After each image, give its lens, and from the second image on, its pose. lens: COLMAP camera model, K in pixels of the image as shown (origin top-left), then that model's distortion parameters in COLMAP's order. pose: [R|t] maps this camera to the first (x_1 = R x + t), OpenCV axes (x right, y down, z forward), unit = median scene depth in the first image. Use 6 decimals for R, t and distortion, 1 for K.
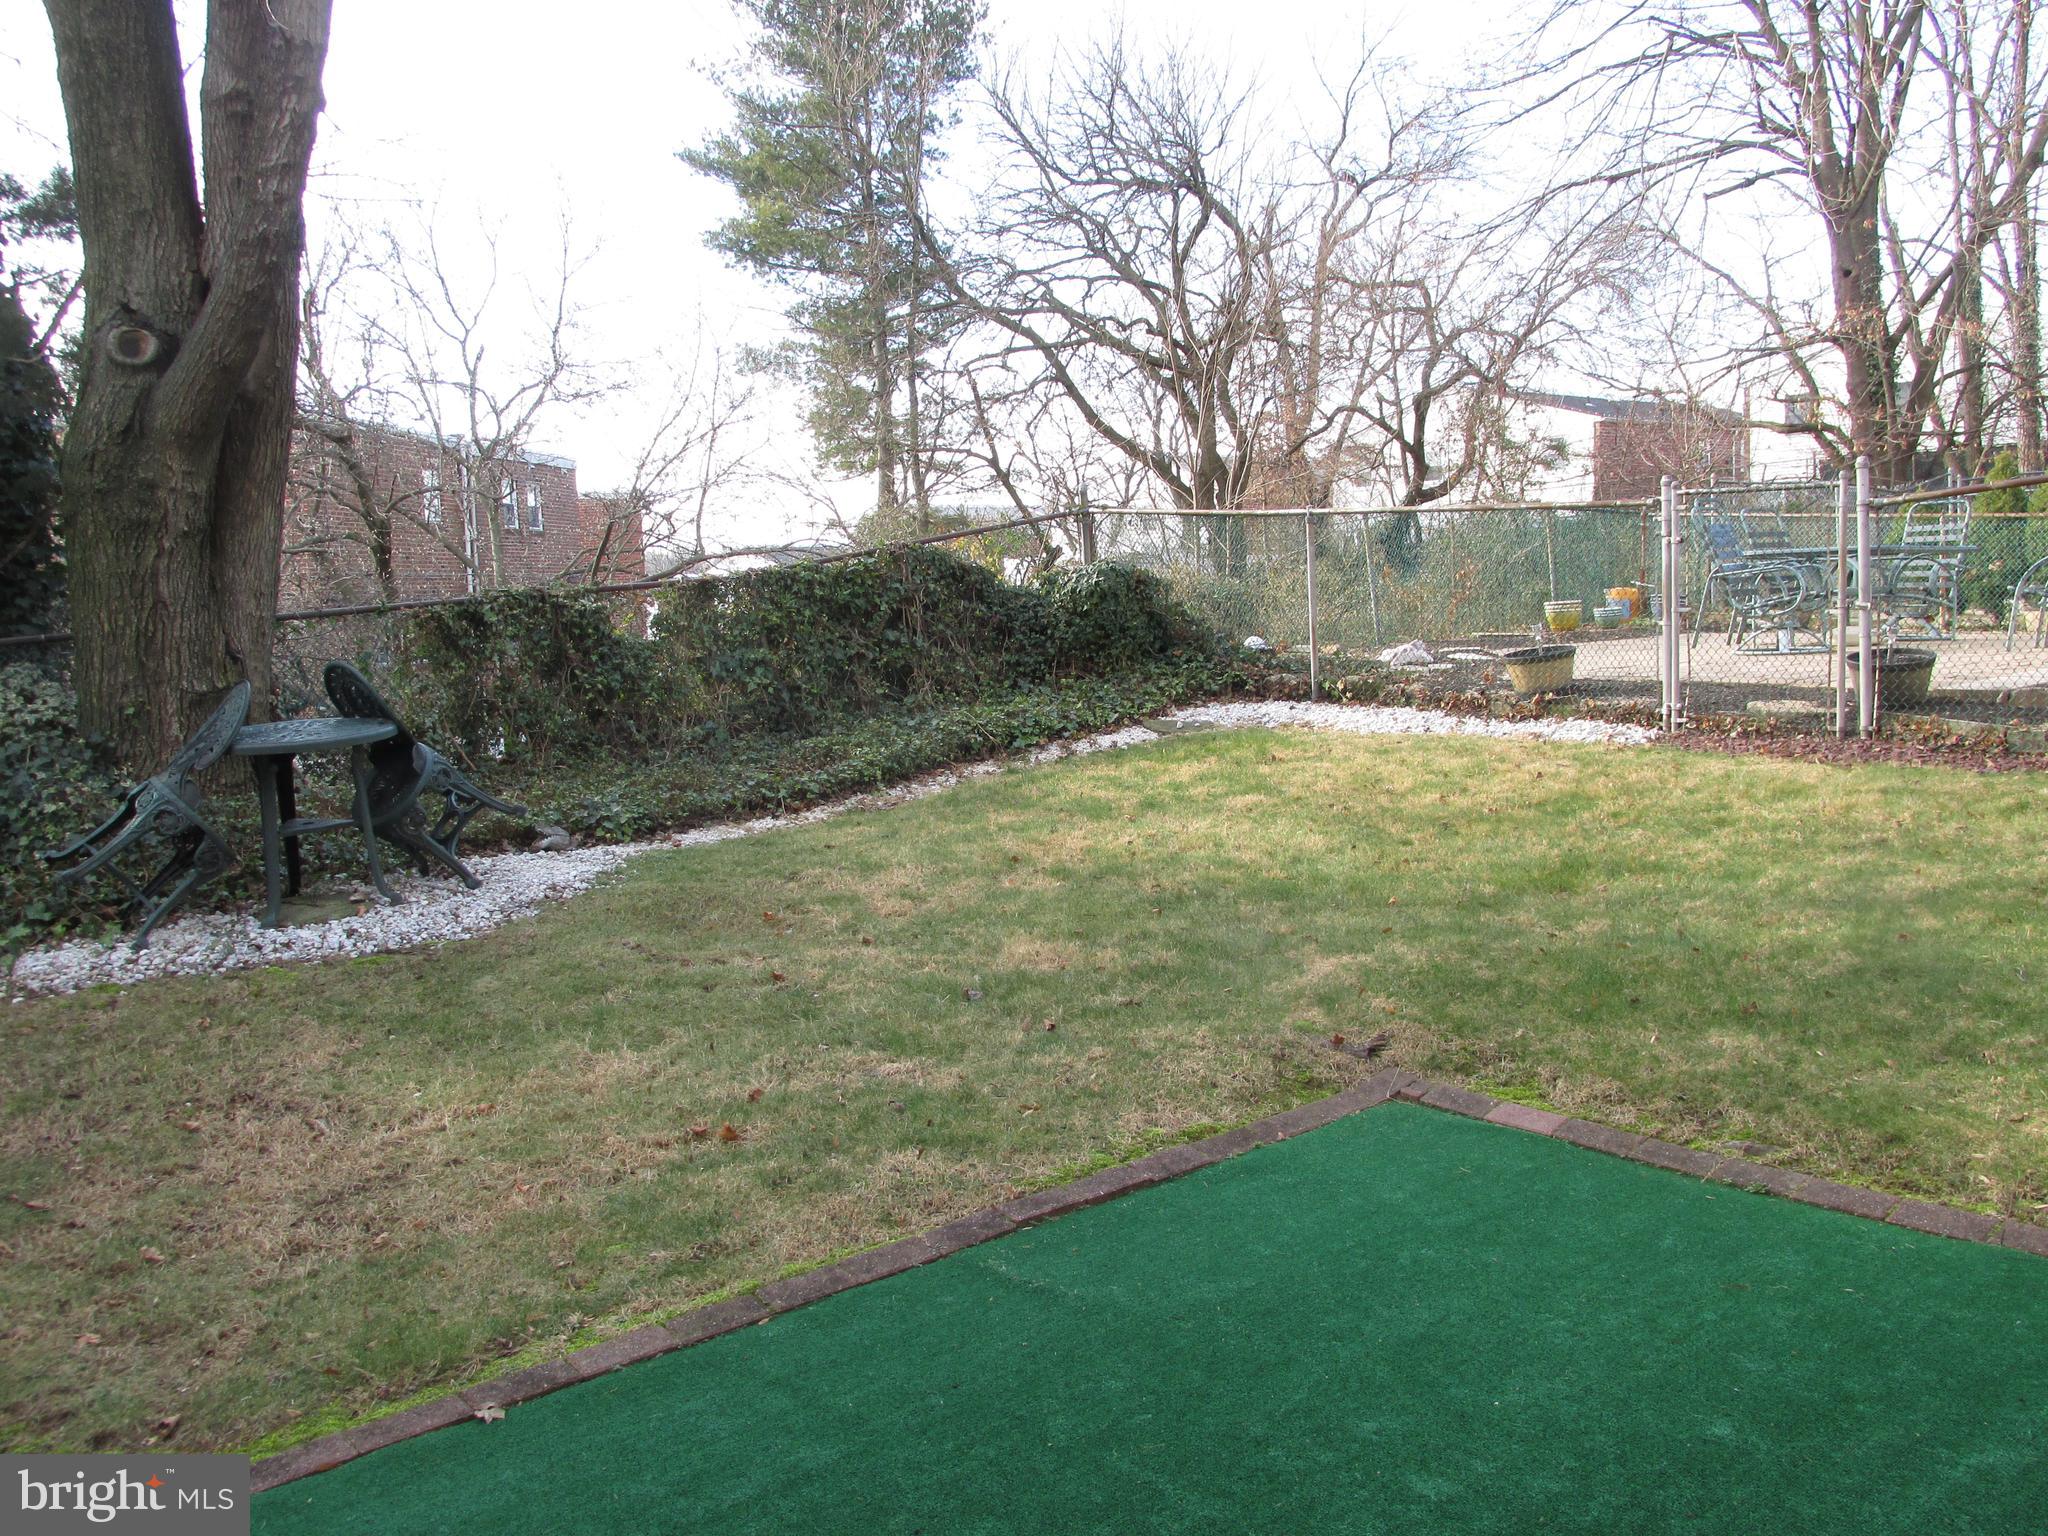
lens RADIAL K [[1697.3, 0, 1030.2], [0, 1697.3, 775.0], [0, 0, 1]] dist [-0.028586, 0.002684]
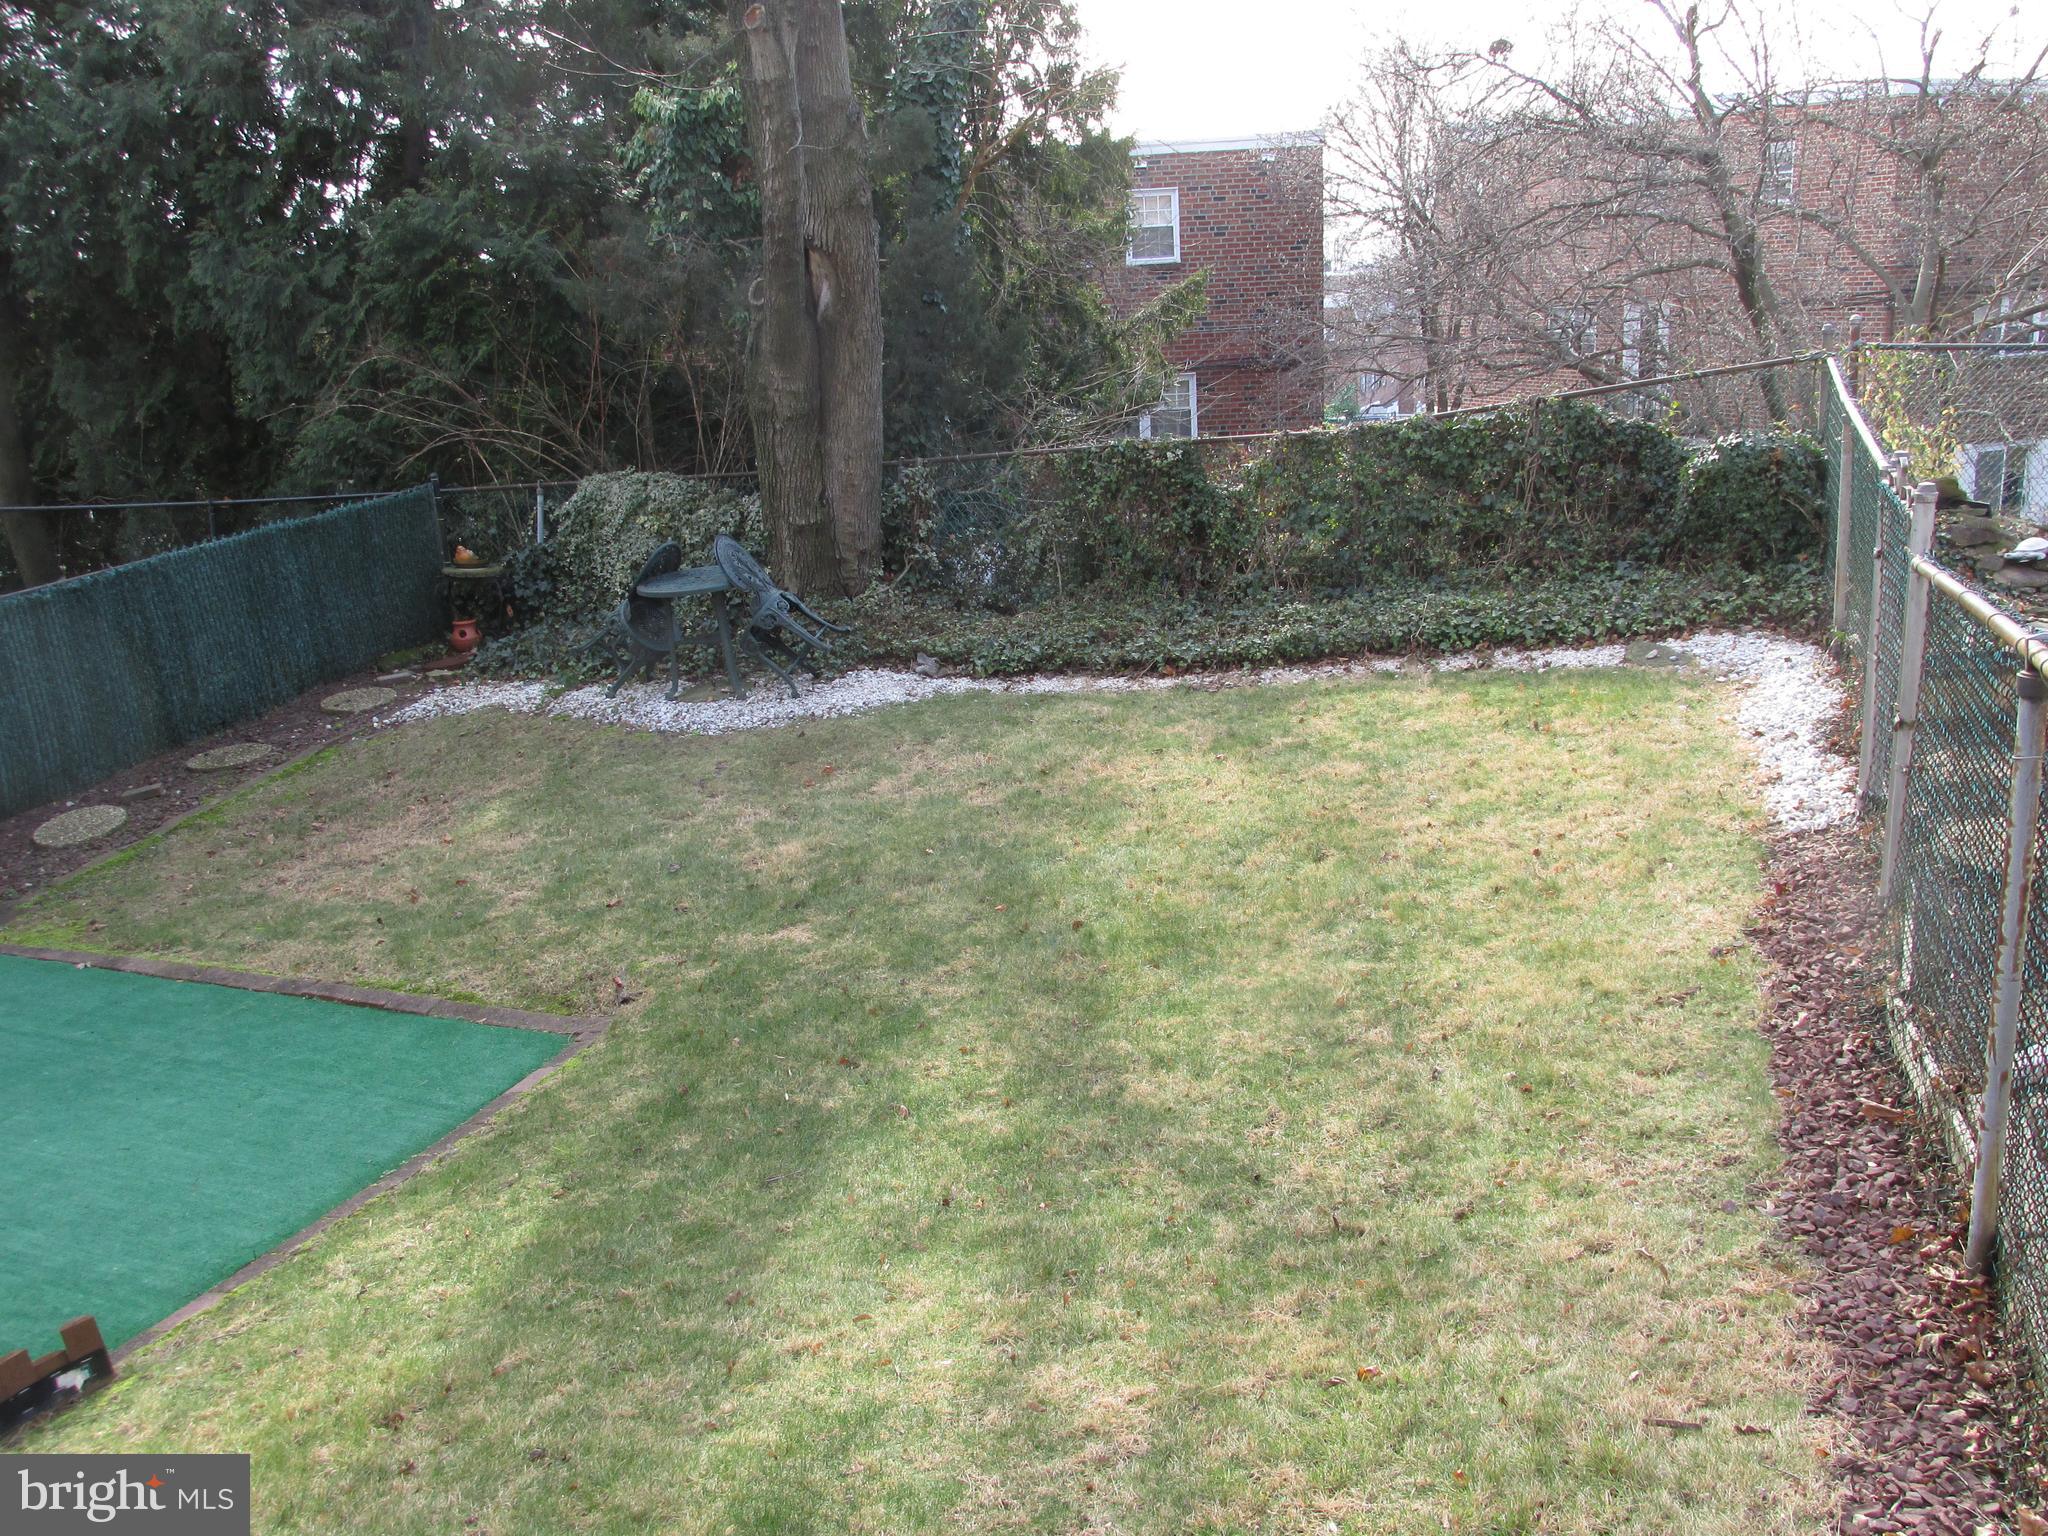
lens RADIAL K [[1697.3, 0, 1029.1], [0, 1697.3, 760.9], [0, 0, 1]] dist [-0.028586, 0.002684]
pose [[0.468470, 0.250257, -0.847294, 0.874967], [-0.060640, 0.965889, 0.251757, -0.223774], [0.881396, -0.066560, 0.467666, 0.432191]]
